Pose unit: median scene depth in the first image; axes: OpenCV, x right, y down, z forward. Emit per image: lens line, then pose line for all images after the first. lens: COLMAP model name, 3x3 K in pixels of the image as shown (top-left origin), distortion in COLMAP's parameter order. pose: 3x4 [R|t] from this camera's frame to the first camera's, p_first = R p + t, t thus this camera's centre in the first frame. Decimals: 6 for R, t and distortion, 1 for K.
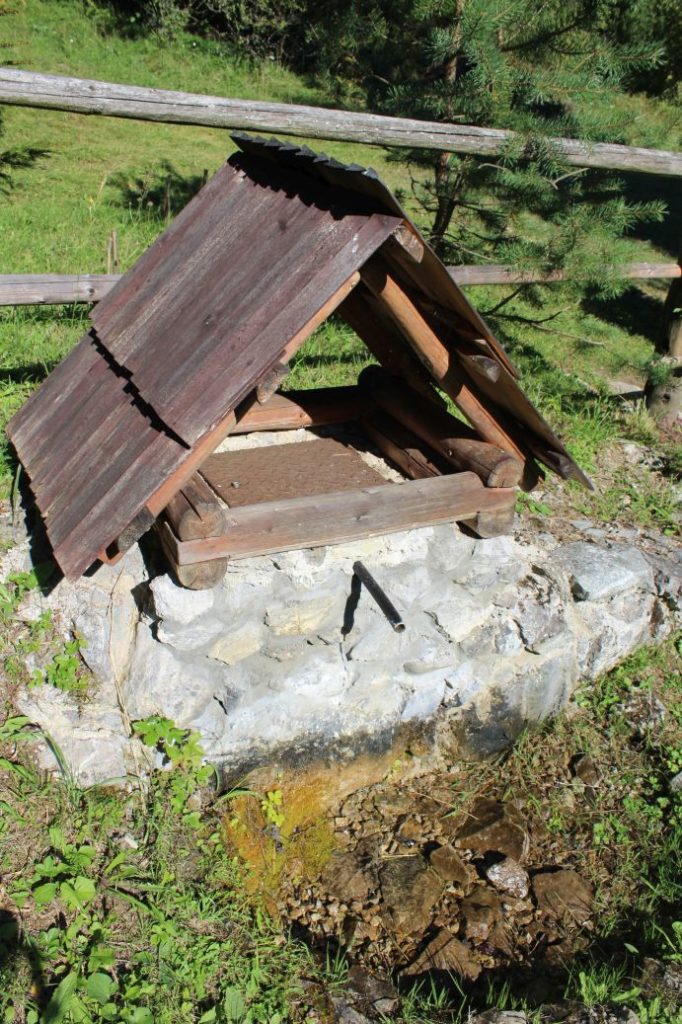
lens RADIAL K [[864.8, 0, 341.0], [0, 864.8, 512.0], [0, 0, 1]] dist [-0.170869, 0.186808]
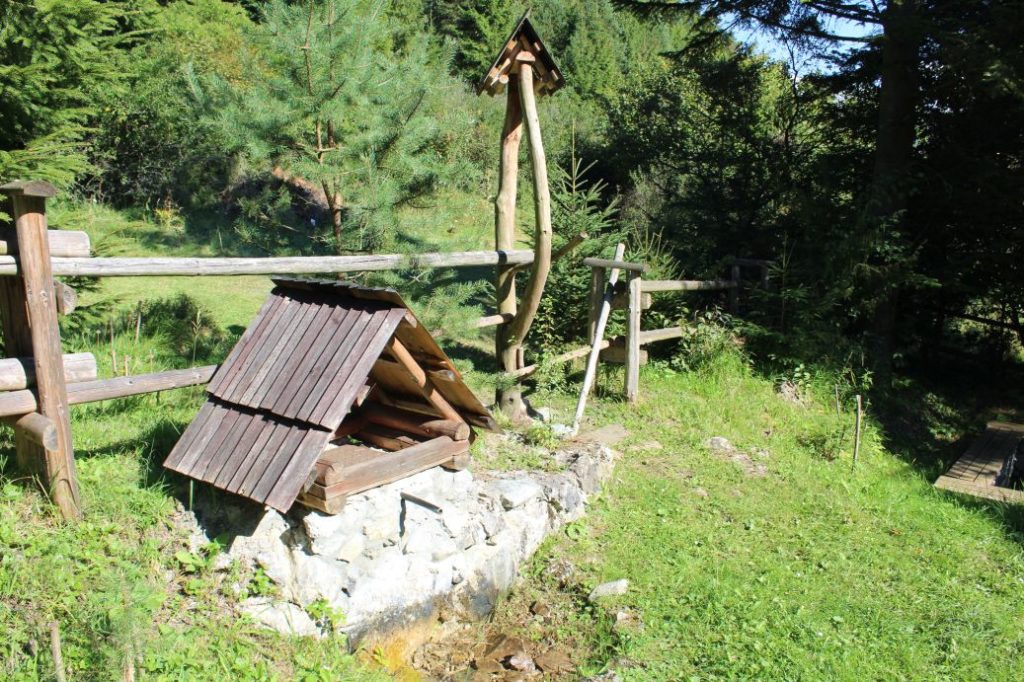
lens RADIAL K [[864.8, 0, 512.0], [0, 864.8, 341.0], [0, 0, 1]] dist [-0.170869, 0.186808]
pose [[0.895244, -0.147900, 0.420313, -0.430972], [0.262724, 0.937096, -0.229841, 0.209696], [-0.359880, 0.316190, 0.877787, -0.682597]]
